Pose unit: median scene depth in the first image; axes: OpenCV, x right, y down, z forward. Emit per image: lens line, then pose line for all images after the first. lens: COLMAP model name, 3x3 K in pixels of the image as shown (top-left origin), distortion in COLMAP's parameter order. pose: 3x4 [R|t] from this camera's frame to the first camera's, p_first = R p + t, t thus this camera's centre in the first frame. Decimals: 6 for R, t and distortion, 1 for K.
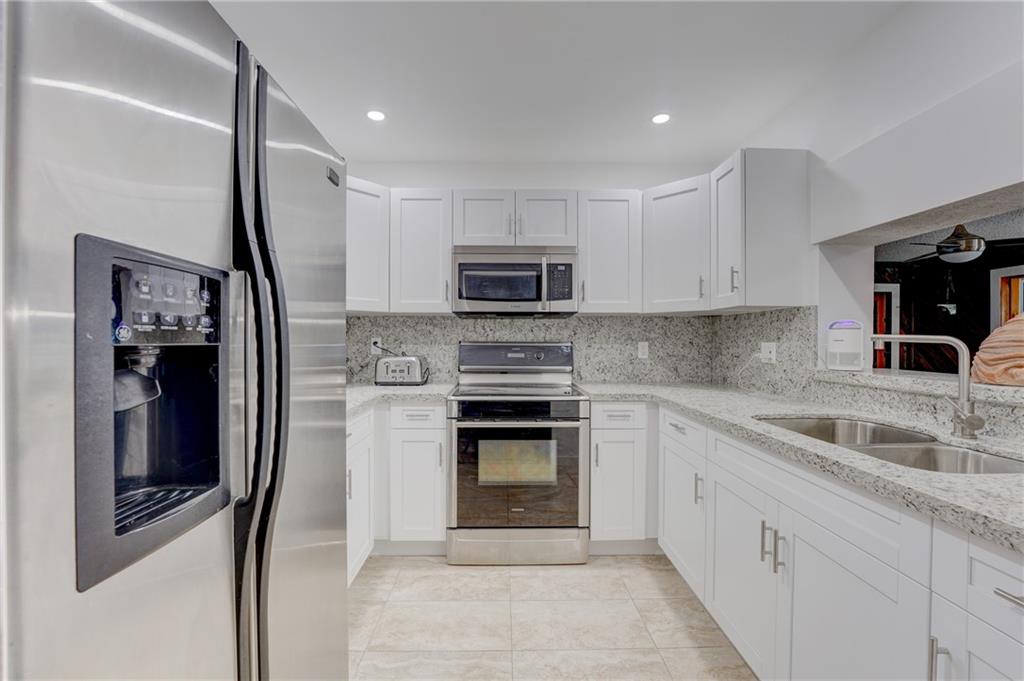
lens RADIAL K [[417.1, 0, 506.0], [0, 417.1, 339.9], [0, 0, 1]] dist [-0.026605, 0.001347]
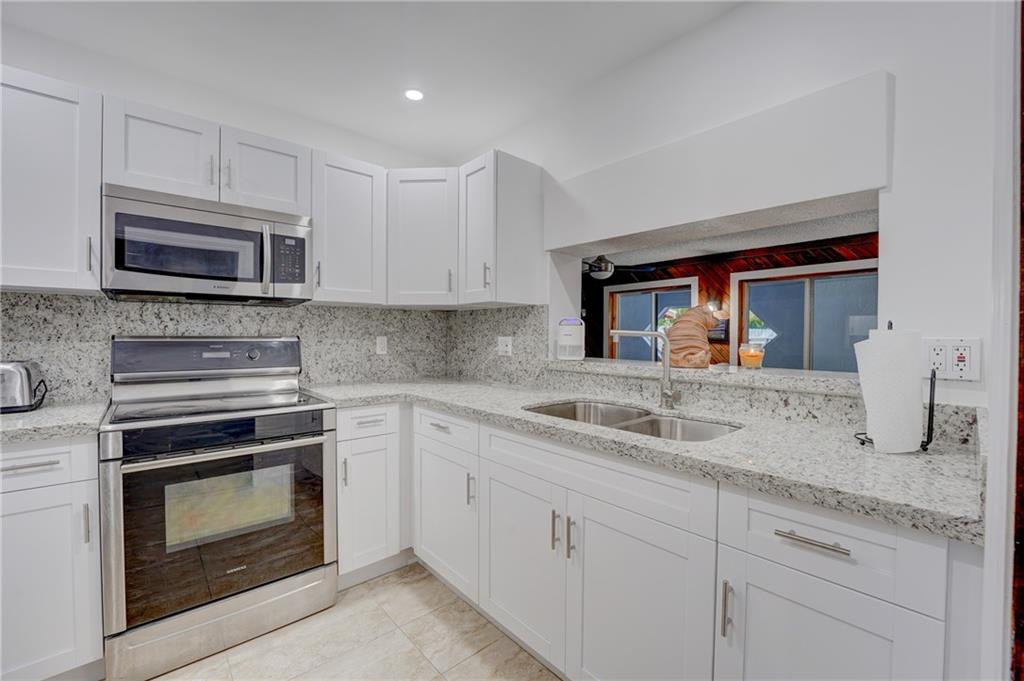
lens RADIAL K [[417.1, 0, 509.5], [0, 417.1, 340.6], [0, 0, 1]] dist [-0.026605, 0.001347]
pose [[0.757395, -0.008091, 0.652907, -0.071898], [-0.002072, 0.999888, 0.014795, 0.000046], [-0.652953, -0.012558, 0.757294, 0.155607]]
